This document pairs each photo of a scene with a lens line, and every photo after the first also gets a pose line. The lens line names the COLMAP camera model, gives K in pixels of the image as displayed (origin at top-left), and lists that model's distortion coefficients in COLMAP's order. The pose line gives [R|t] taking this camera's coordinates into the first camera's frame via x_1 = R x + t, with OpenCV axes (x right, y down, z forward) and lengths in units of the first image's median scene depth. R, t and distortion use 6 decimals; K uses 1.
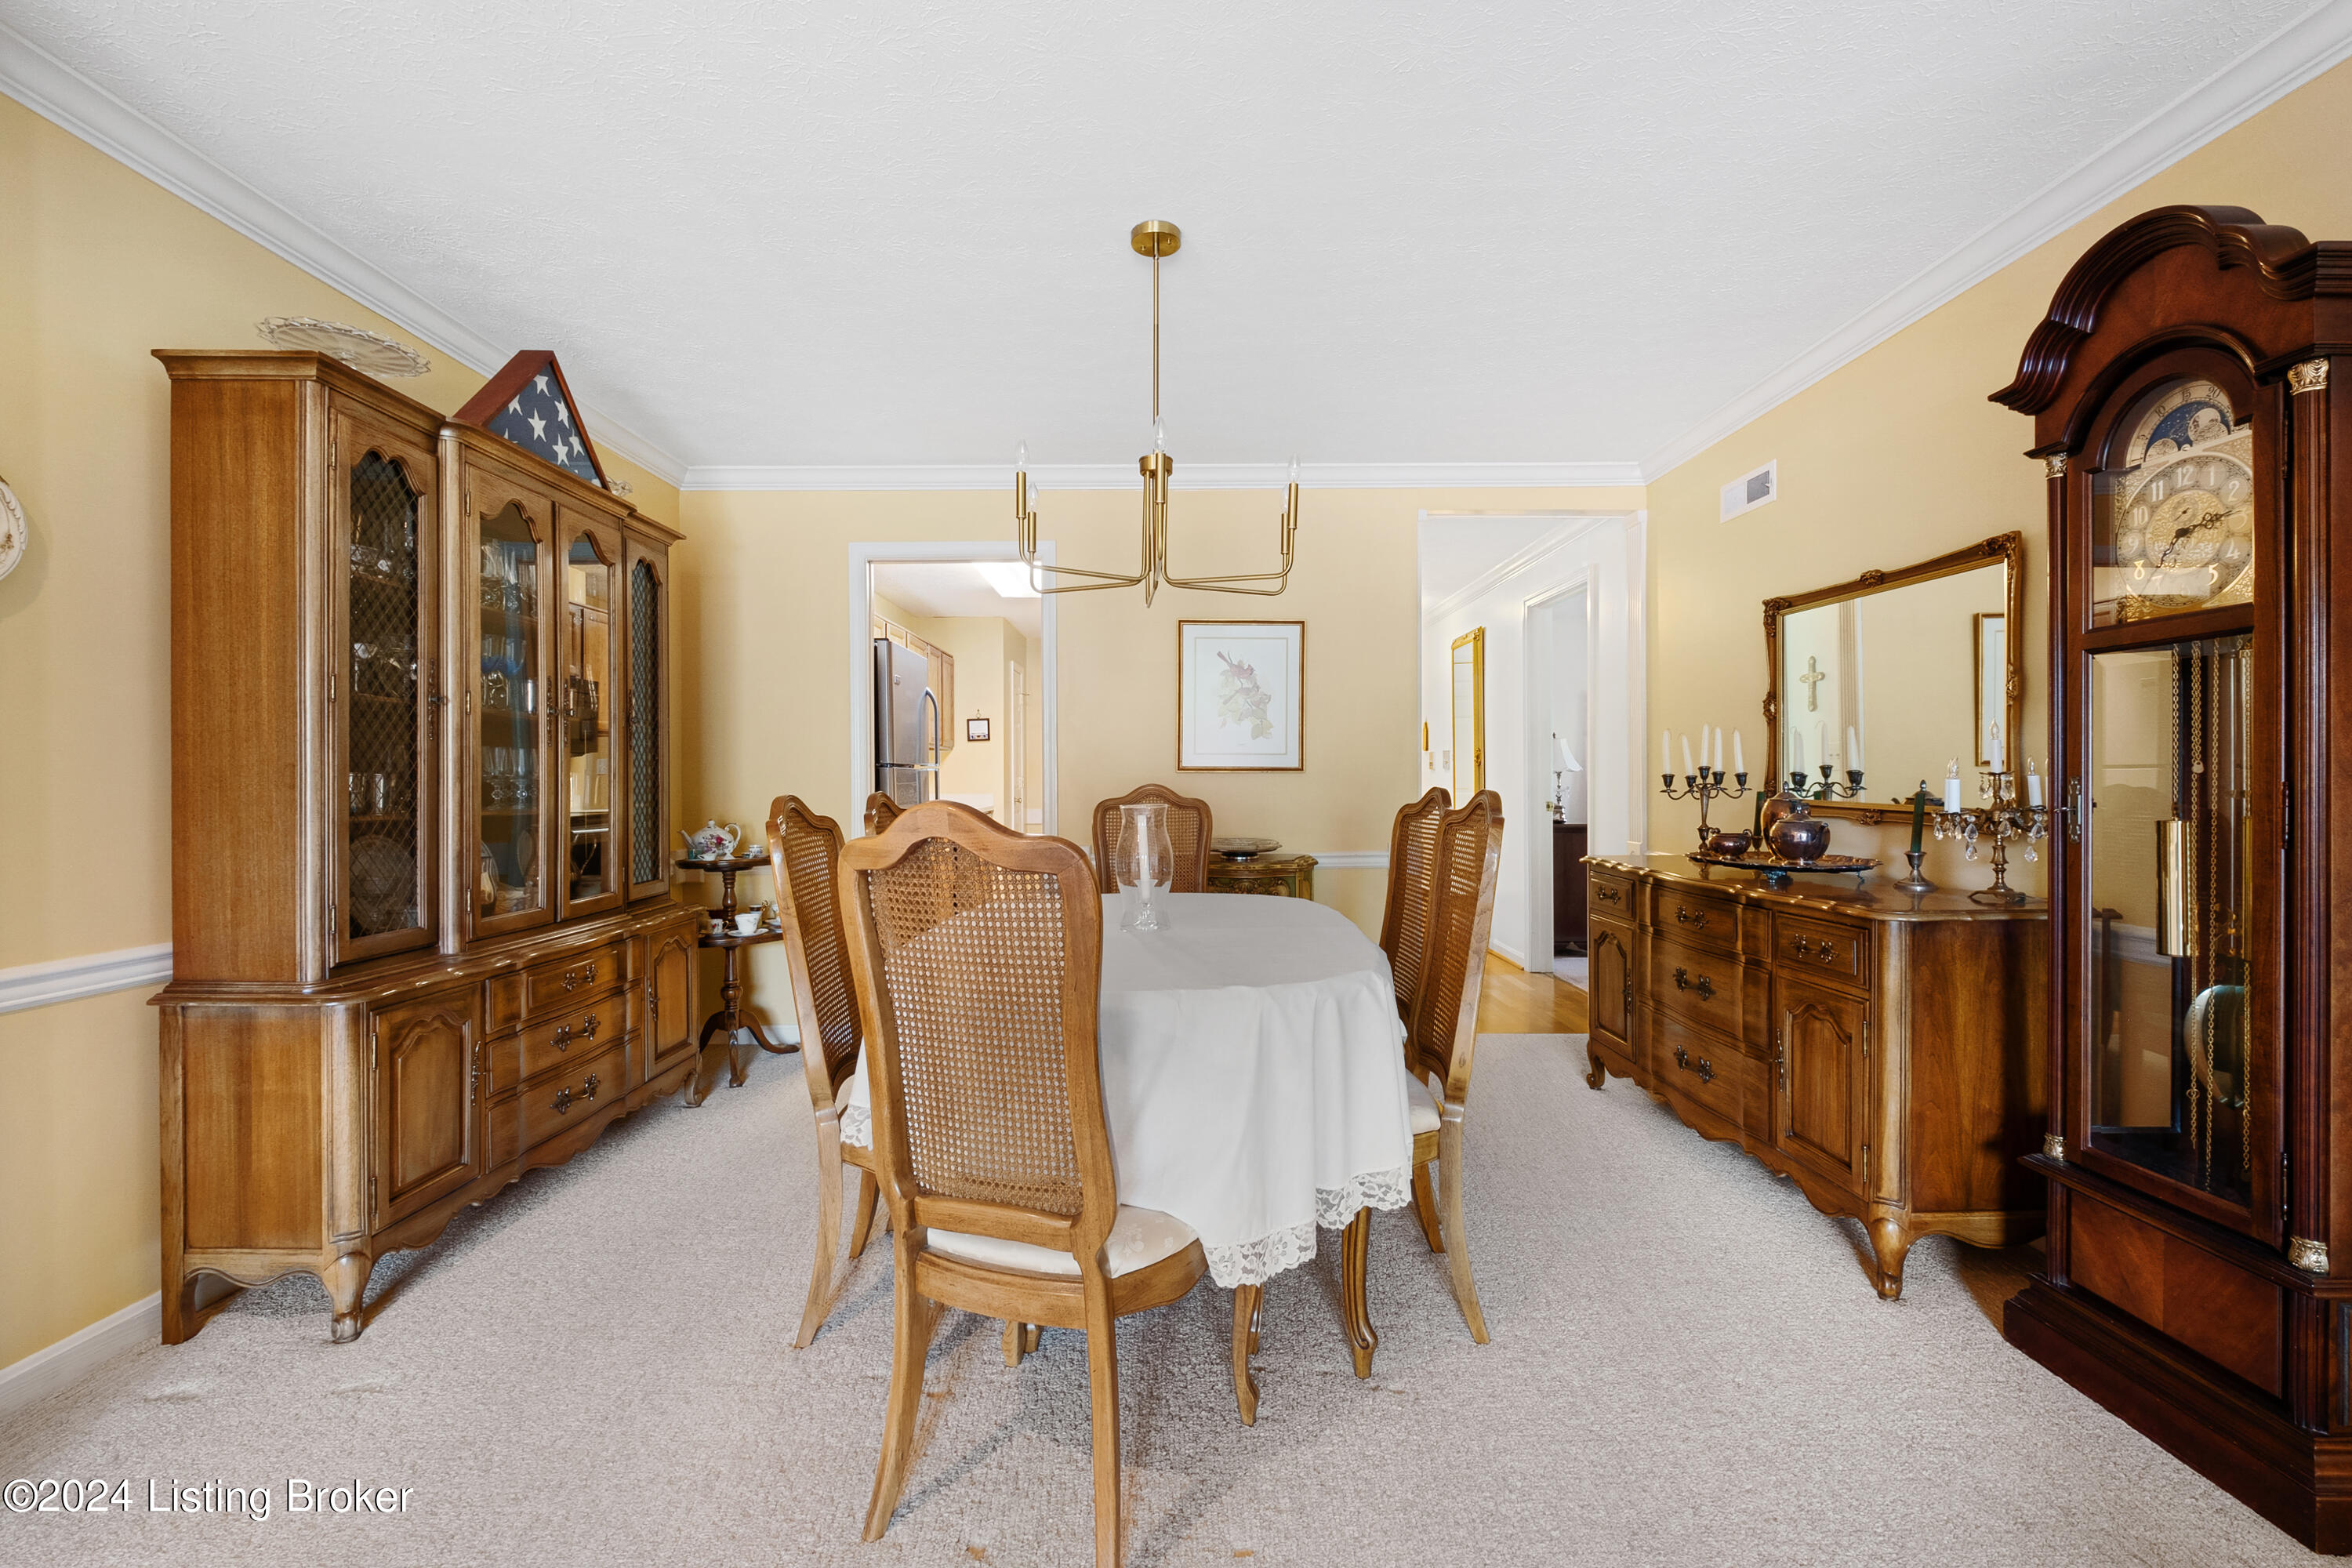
lens RADIAL K [[1058.2, 0, 1181.8], [0, 1058.2, 782.5], [0, 0, 1]] dist [-0.000703, -0.000169]
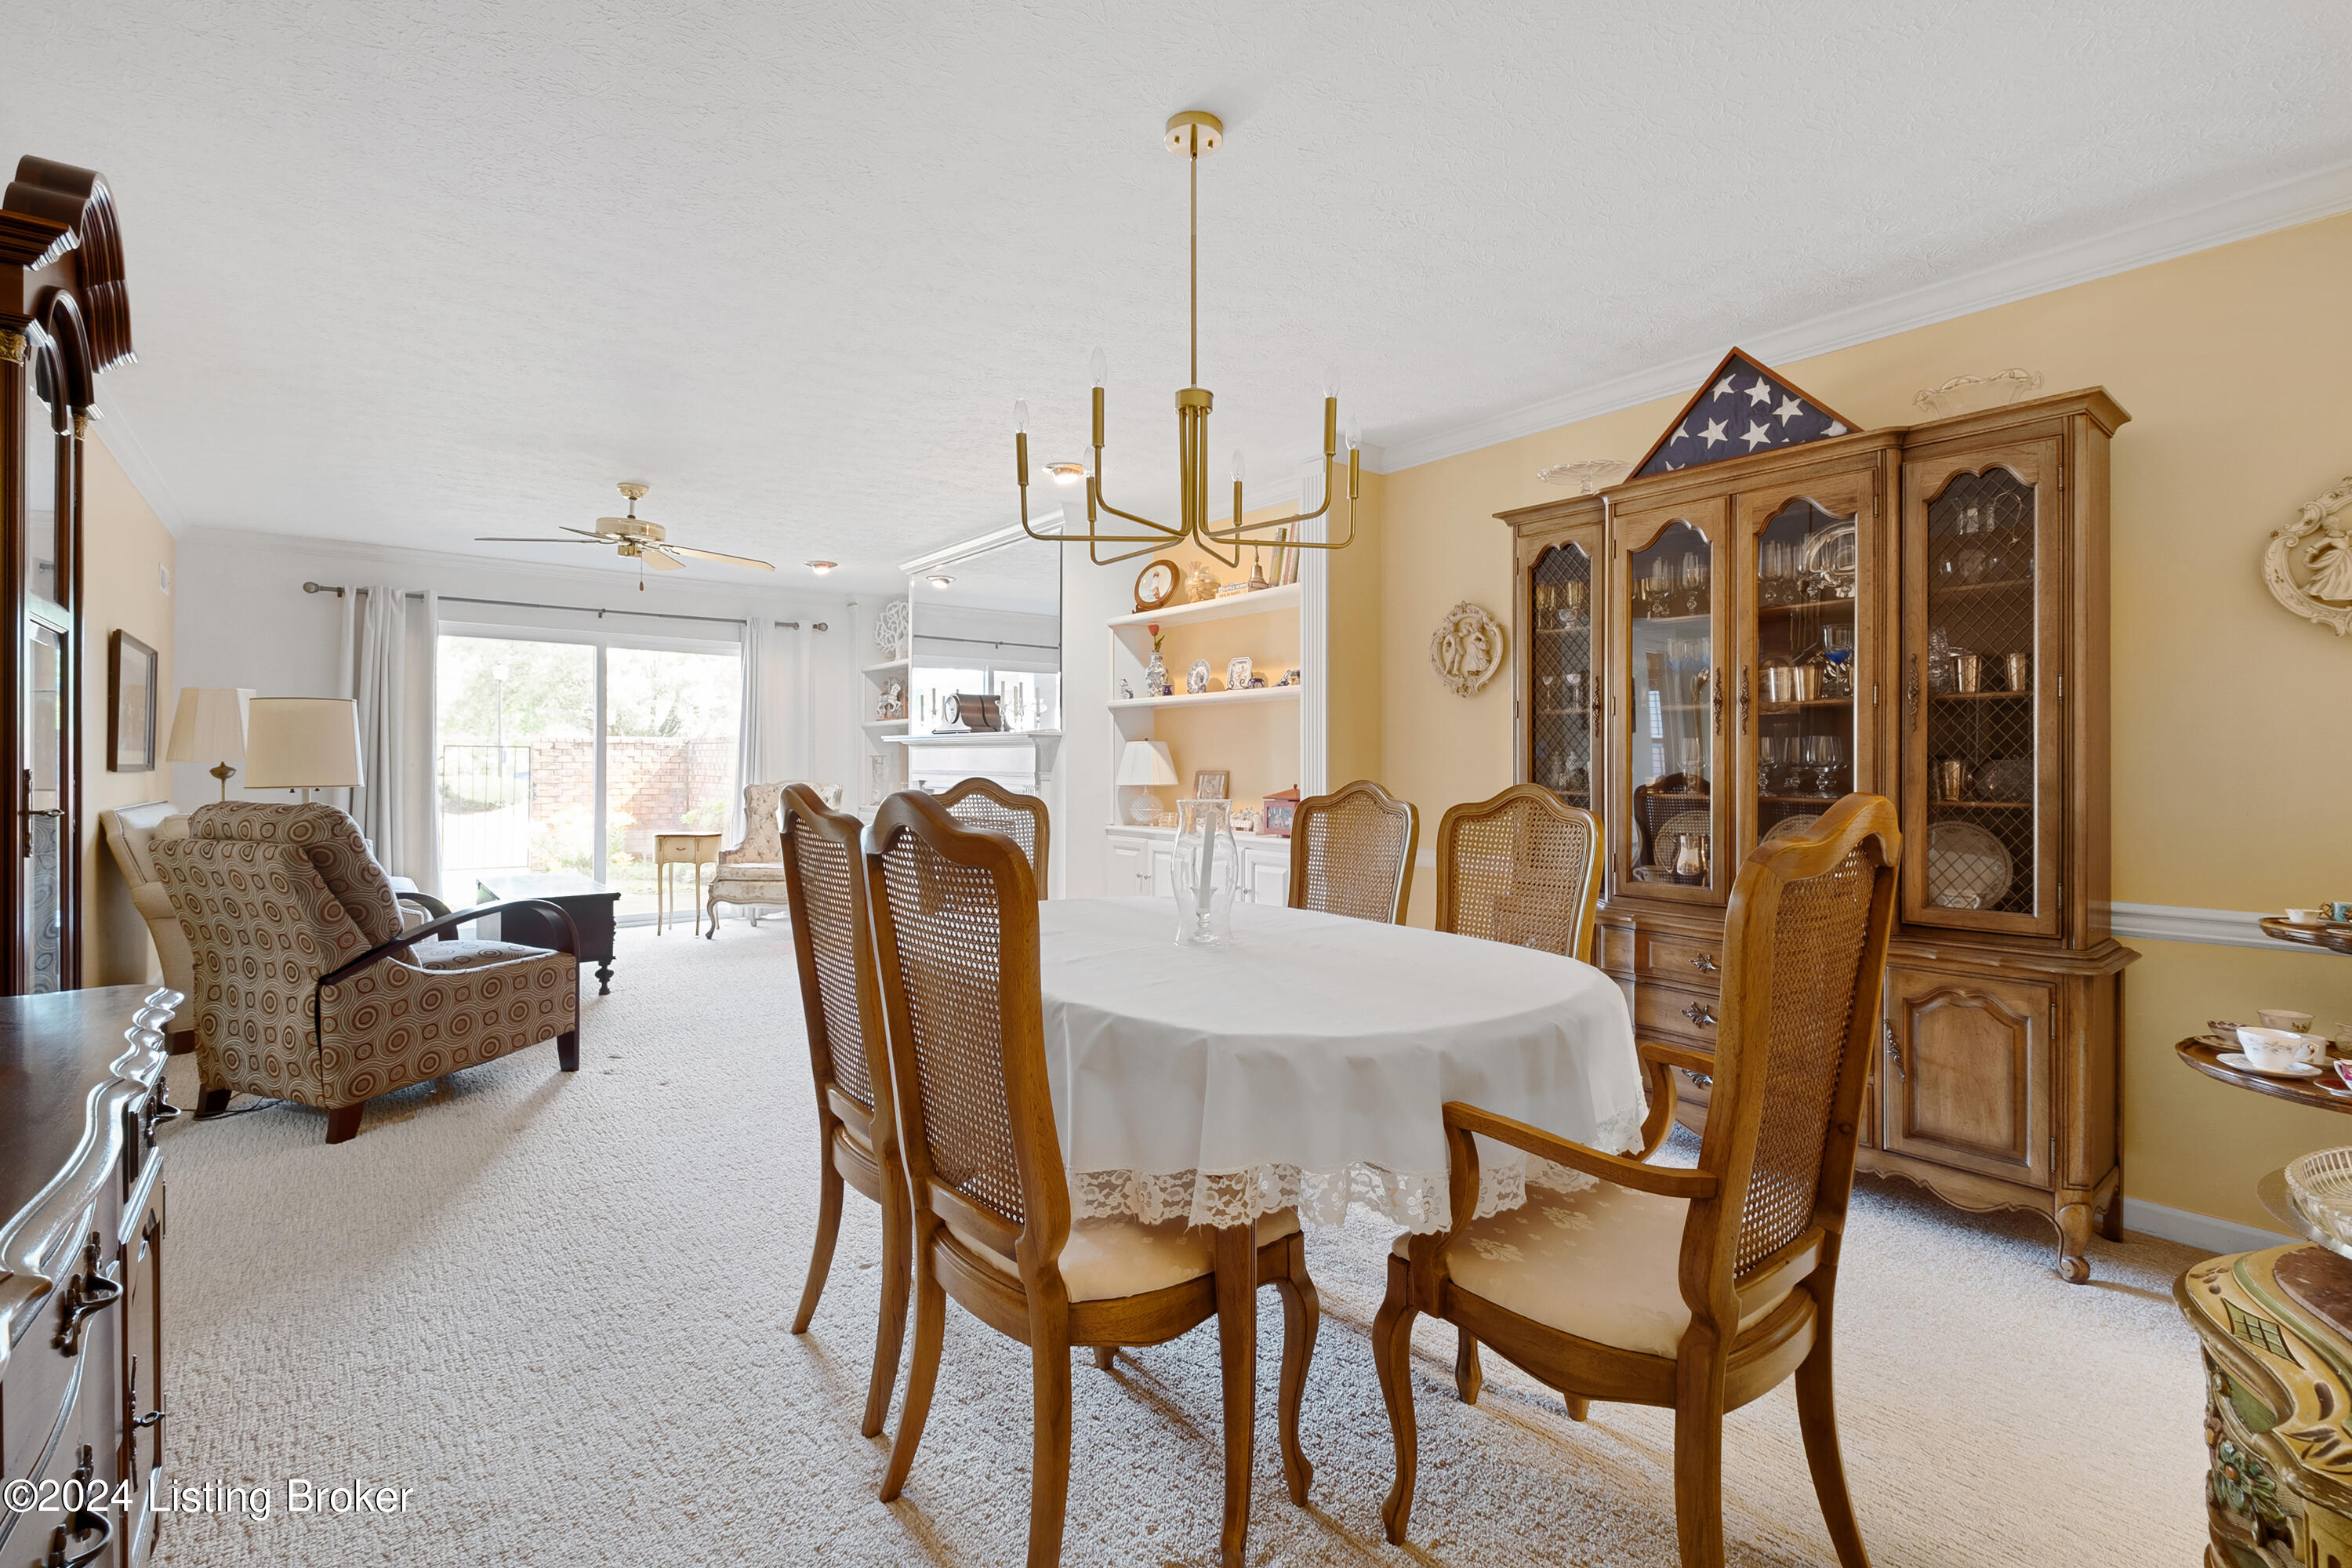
lens RADIAL K [[1058.2, 0, 1187.8], [0, 1058.2, 777.9], [0, 0, 1]] dist [-0.000703, -0.000169]
pose [[-0.761640, -0.002120, -0.647997, 0.463251], [-0.004467, 0.999988, 0.001978, 0.006891], [0.647985, 0.004401, -0.761641, 1.438519]]
